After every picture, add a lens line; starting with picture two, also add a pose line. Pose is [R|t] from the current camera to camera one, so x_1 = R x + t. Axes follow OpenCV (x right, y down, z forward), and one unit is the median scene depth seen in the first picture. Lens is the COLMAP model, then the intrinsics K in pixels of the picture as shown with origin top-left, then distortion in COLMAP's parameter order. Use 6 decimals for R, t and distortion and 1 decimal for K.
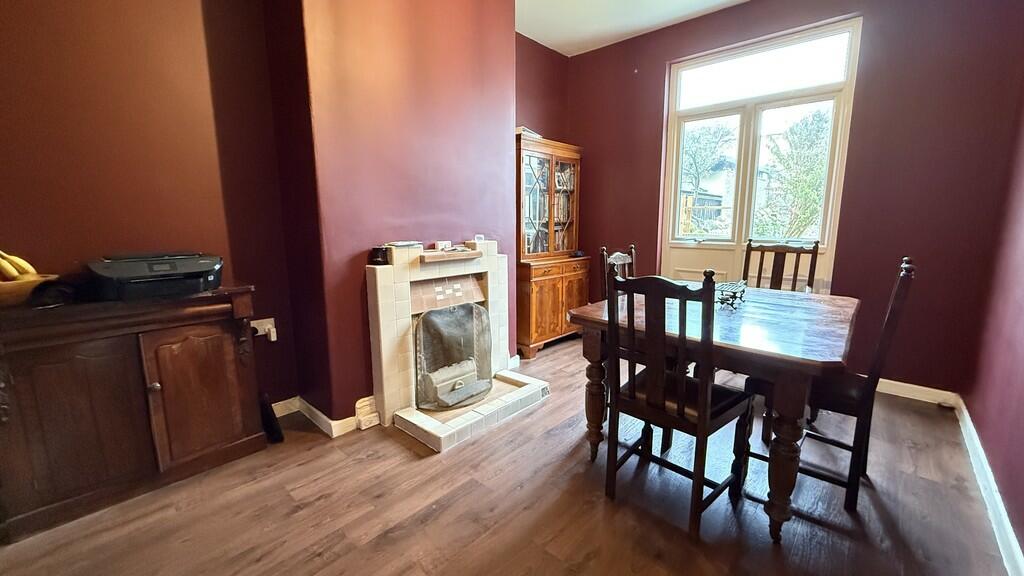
lens RADIAL K [[404.6, 0, 511.3], [0, 404.6, 286.3], [0, 0, 1]] dist [-0.002191, 0.000453]
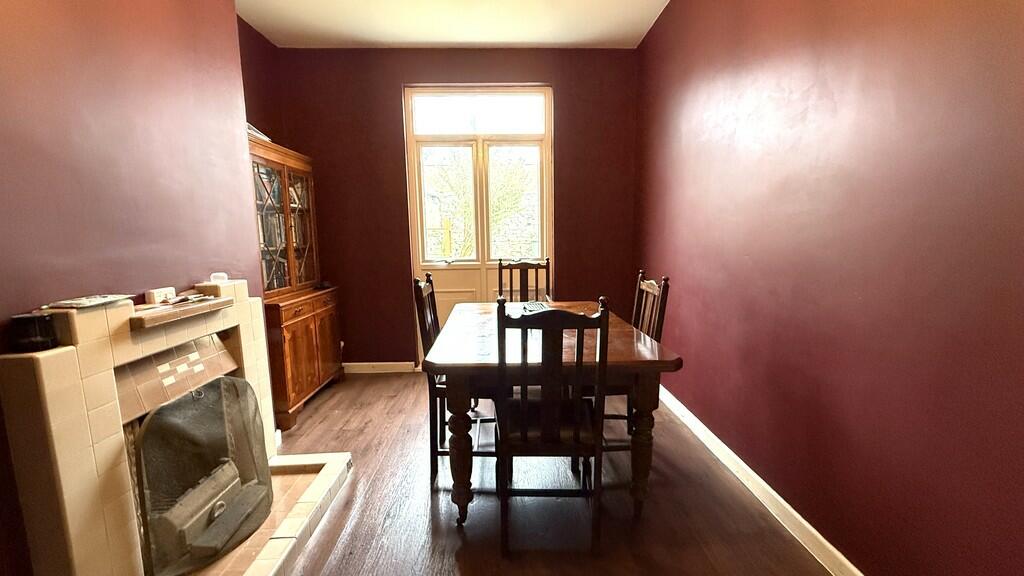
lens RADIAL K [[404.6, 0, 510.9], [0, 404.6, 288.1], [0, 0, 1]] dist [-0.002191, 0.000453]
pose [[0.716276, -0.099169, 0.690734, -0.195256], [0.126647, 0.991886, 0.011076, -0.048082], [-0.686228, 0.079546, 0.723024, 0.184741]]
